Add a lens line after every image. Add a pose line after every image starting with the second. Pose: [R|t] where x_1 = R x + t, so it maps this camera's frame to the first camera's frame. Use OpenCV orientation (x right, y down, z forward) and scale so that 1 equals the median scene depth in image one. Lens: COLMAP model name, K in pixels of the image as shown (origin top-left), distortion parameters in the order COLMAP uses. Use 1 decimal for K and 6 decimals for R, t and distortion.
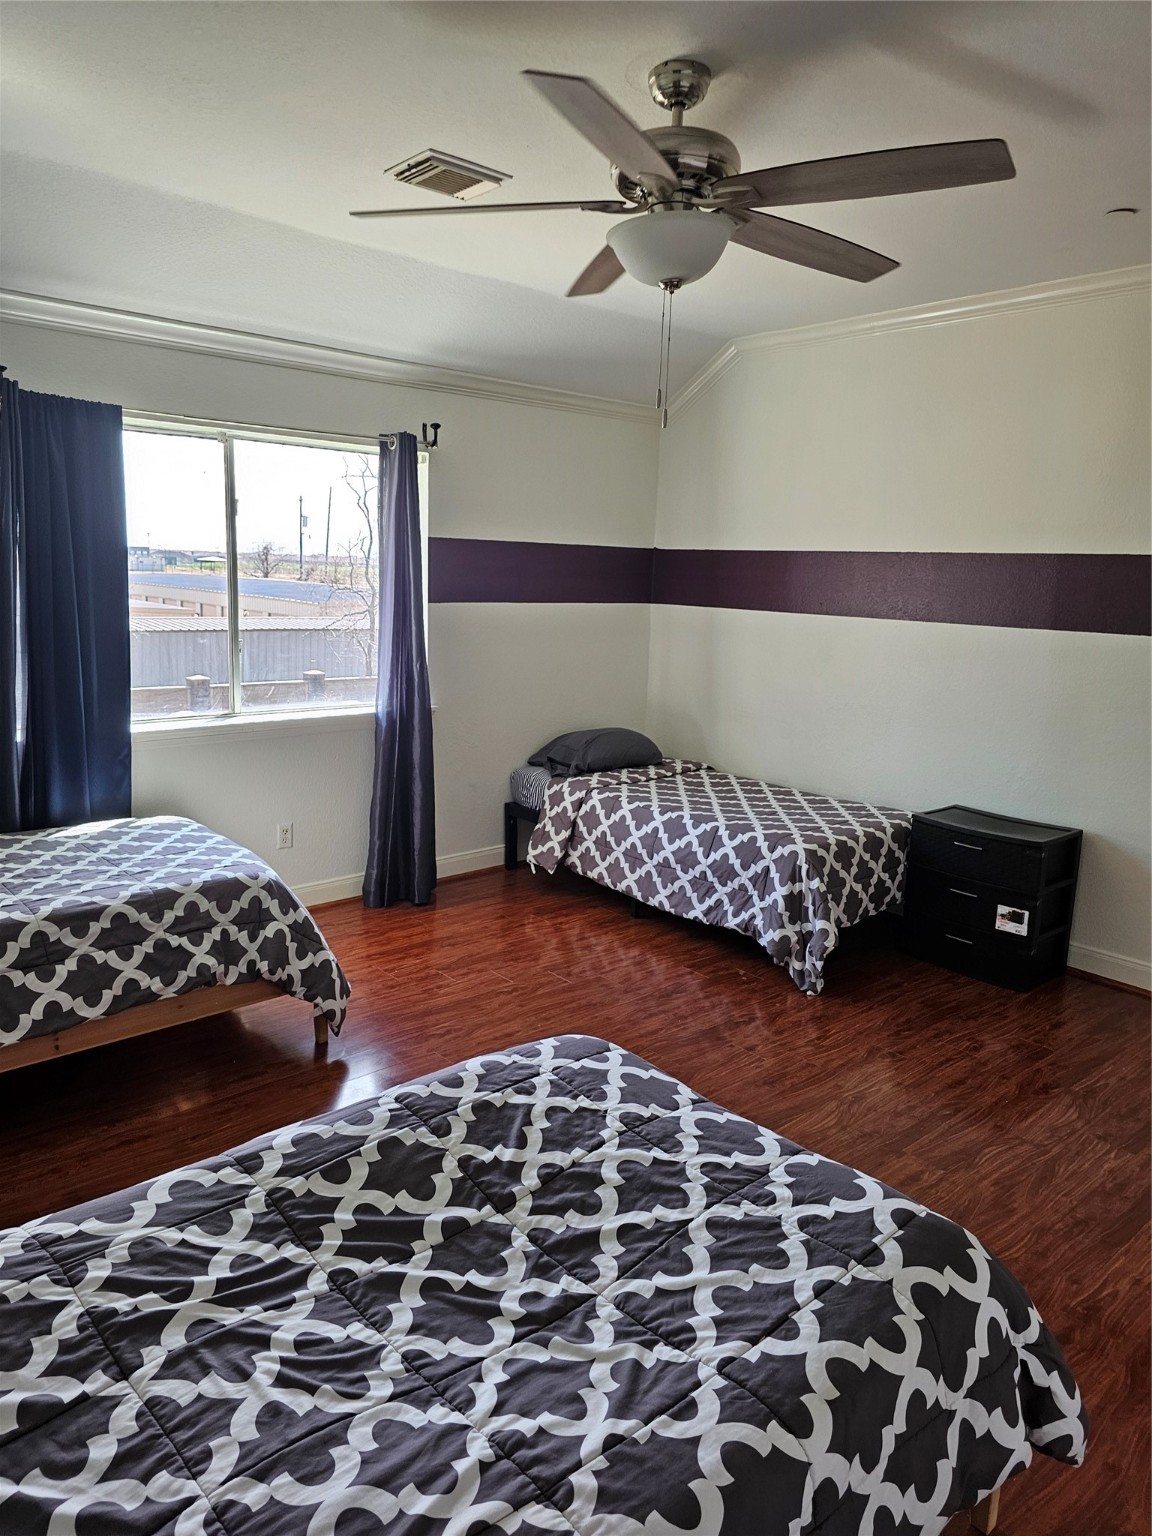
lens RADIAL K [[1025.9, 0, 576.0], [0, 1025.9, 768.0], [0, 0, 1]] dist [0.109942, -0.090073]
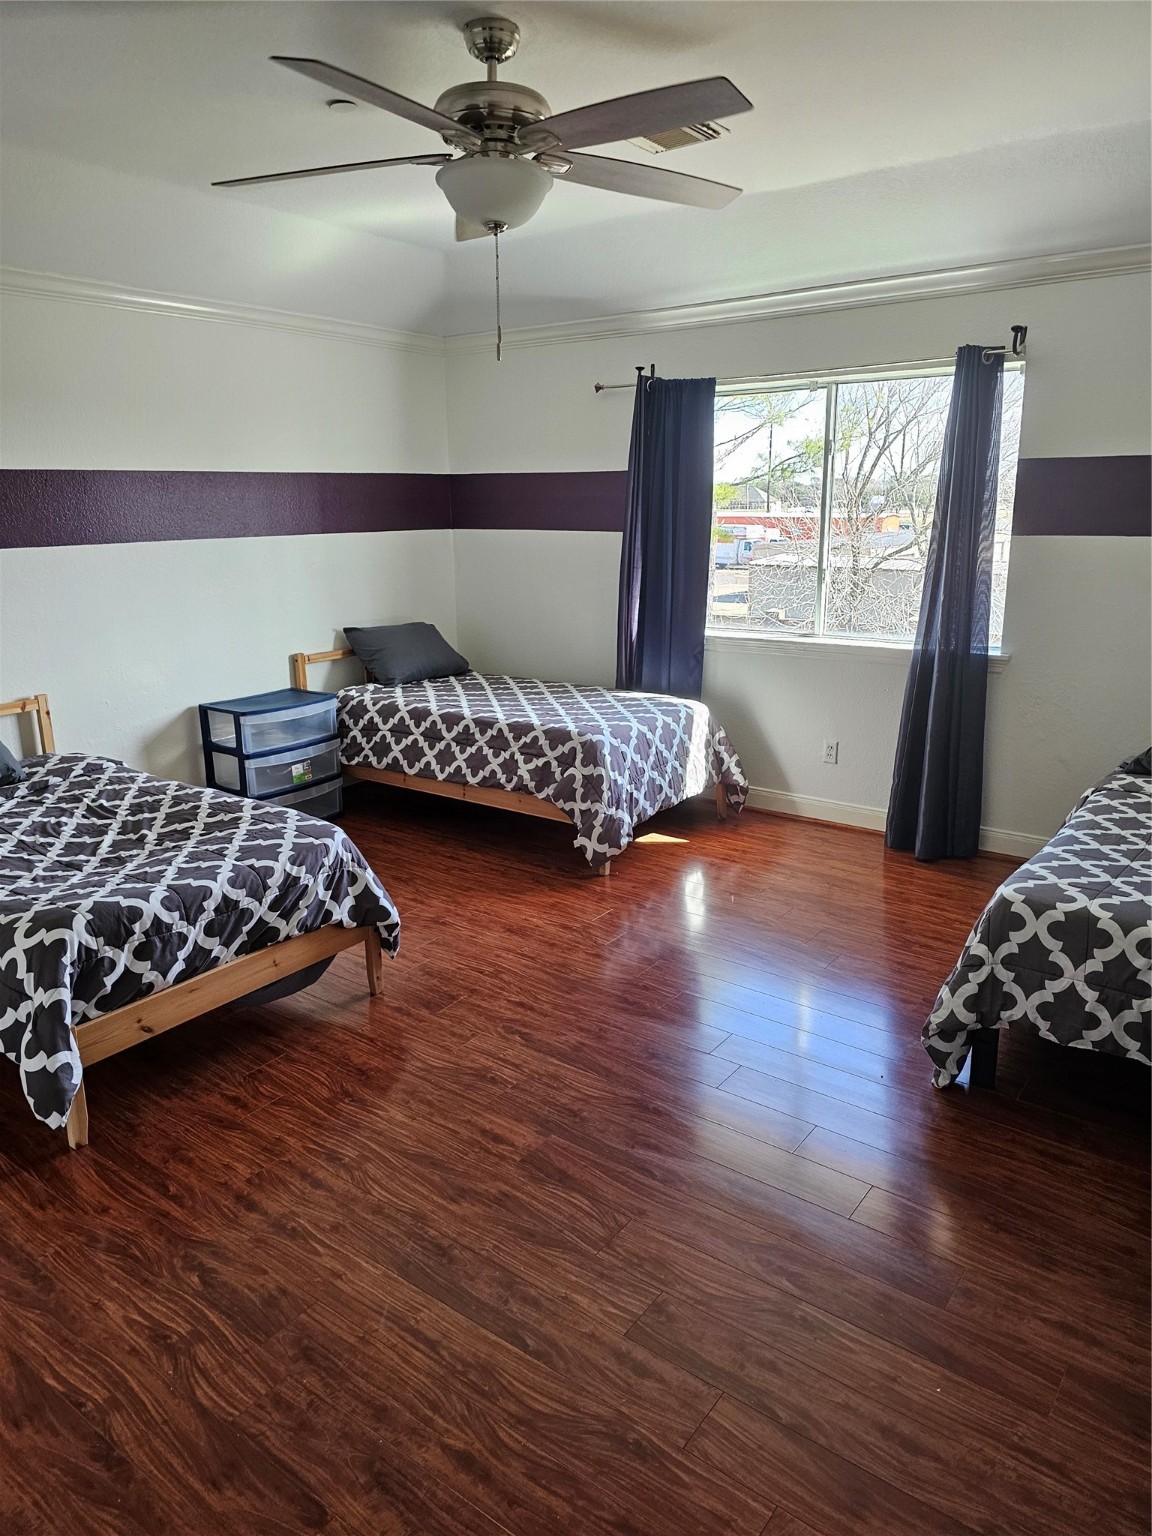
lens RADIAL K [[1025.9, 0, 576.0], [0, 1025.9, 768.0], [0, 0, 1]] dist [0.109942, -0.090073]
pose [[0.216624, 0.219183, -0.951332, 1.017827], [-0.179516, 0.966797, 0.181870, -0.099625], [0.959608, 0.131382, 0.248779, 0.694793]]
